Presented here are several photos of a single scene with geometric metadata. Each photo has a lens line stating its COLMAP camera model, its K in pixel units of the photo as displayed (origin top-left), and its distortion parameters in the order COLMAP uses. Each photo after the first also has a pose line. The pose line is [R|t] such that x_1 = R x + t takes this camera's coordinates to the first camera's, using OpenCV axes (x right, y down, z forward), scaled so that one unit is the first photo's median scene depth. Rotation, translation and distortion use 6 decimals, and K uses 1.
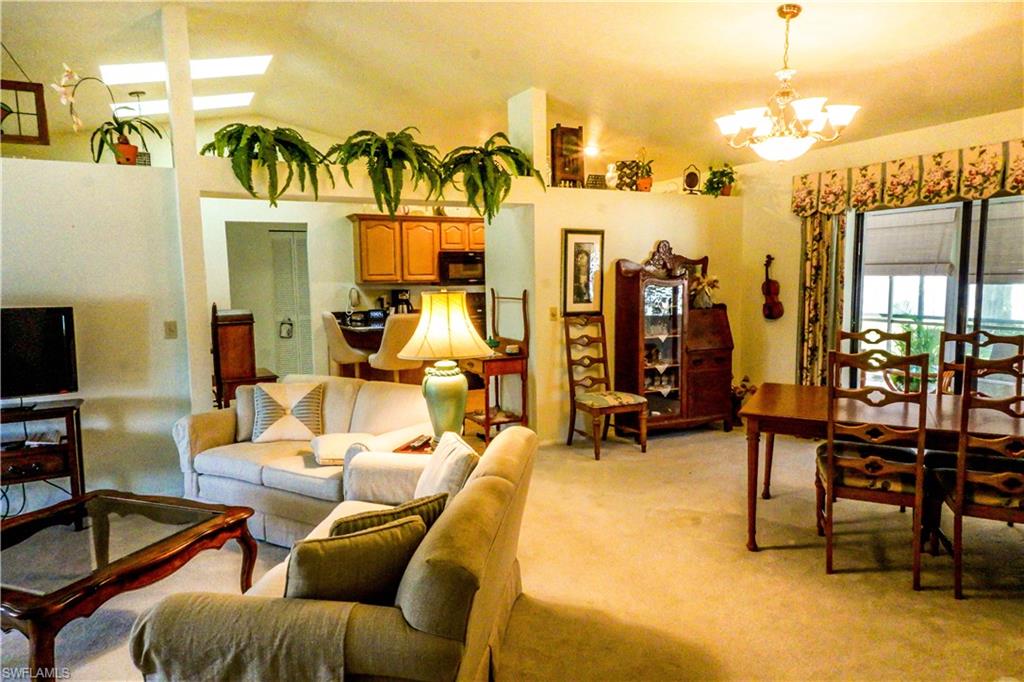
lens RADIAL K [[669.0, 0, 511.5], [0, 669.0, 335.6], [0, 0, 1]] dist [0.059811, -0.002470]
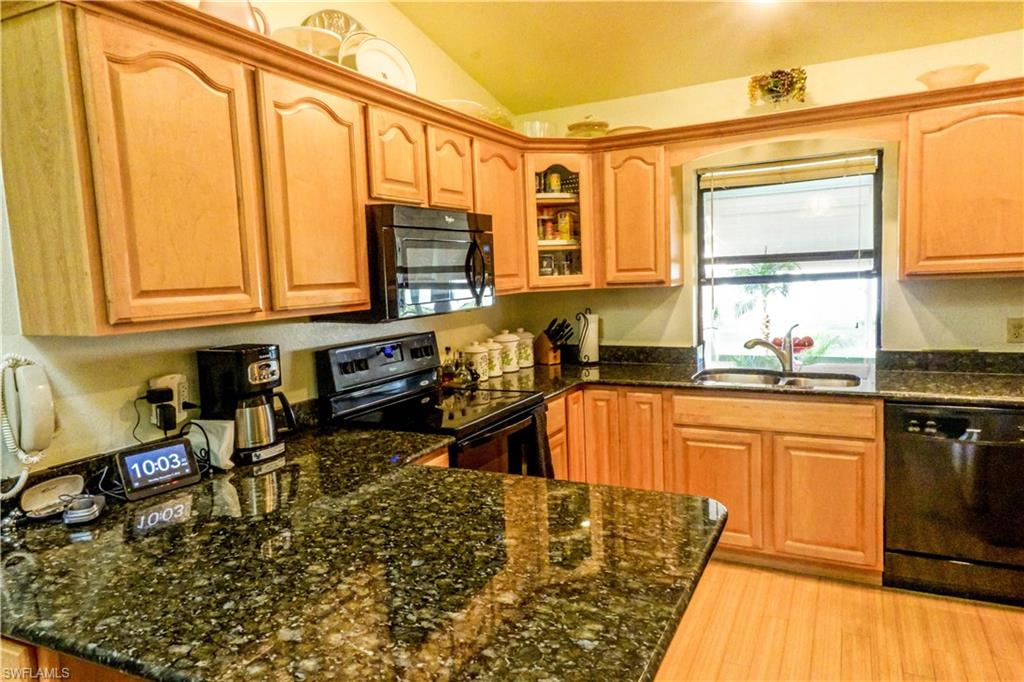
lens RADIAL K [[669.0, 0, 511.5], [0, 669.0, 335.6], [0, 0, 1]] dist [0.059811, -0.002470]
pose [[0.803290, -0.073237, 0.591068, -0.428945], [0.081180, 0.996613, 0.013159, -0.123537], [-0.590029, 0.037412, 0.806514, 1.332845]]
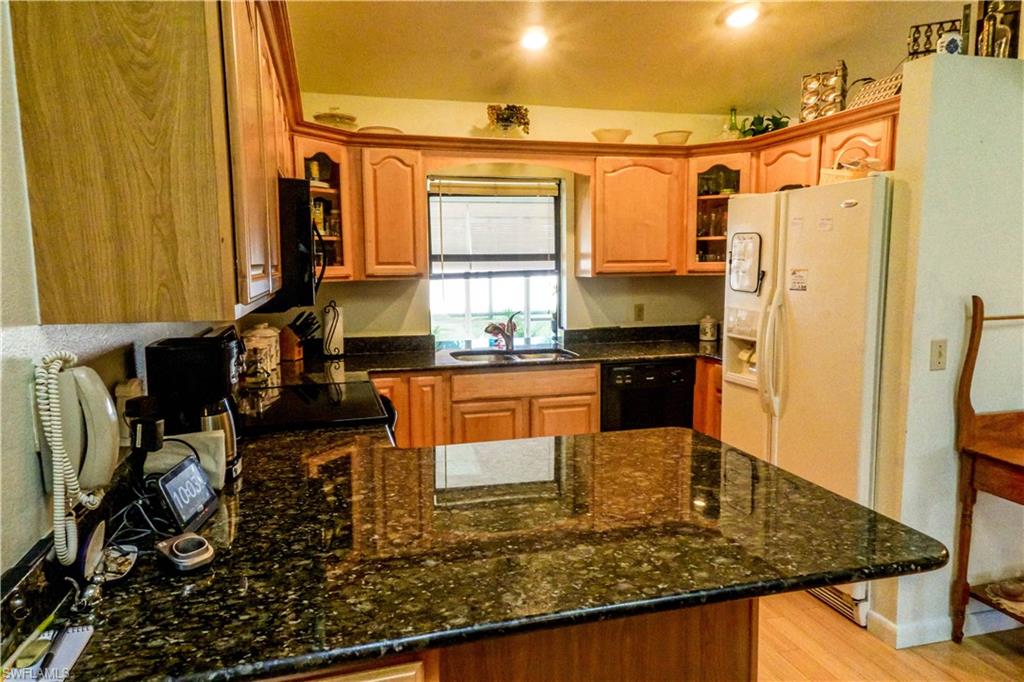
lens RADIAL K [[669.0, 0, 511.5], [0, 669.0, 335.6], [0, 0, 1]] dist [0.059811, -0.002470]
pose [[0.196606, -0.095695, 0.975801, -0.638807], [0.095487, 0.992364, 0.078081, -0.140603], [-0.975822, 0.077825, 0.204243, 1.577421]]
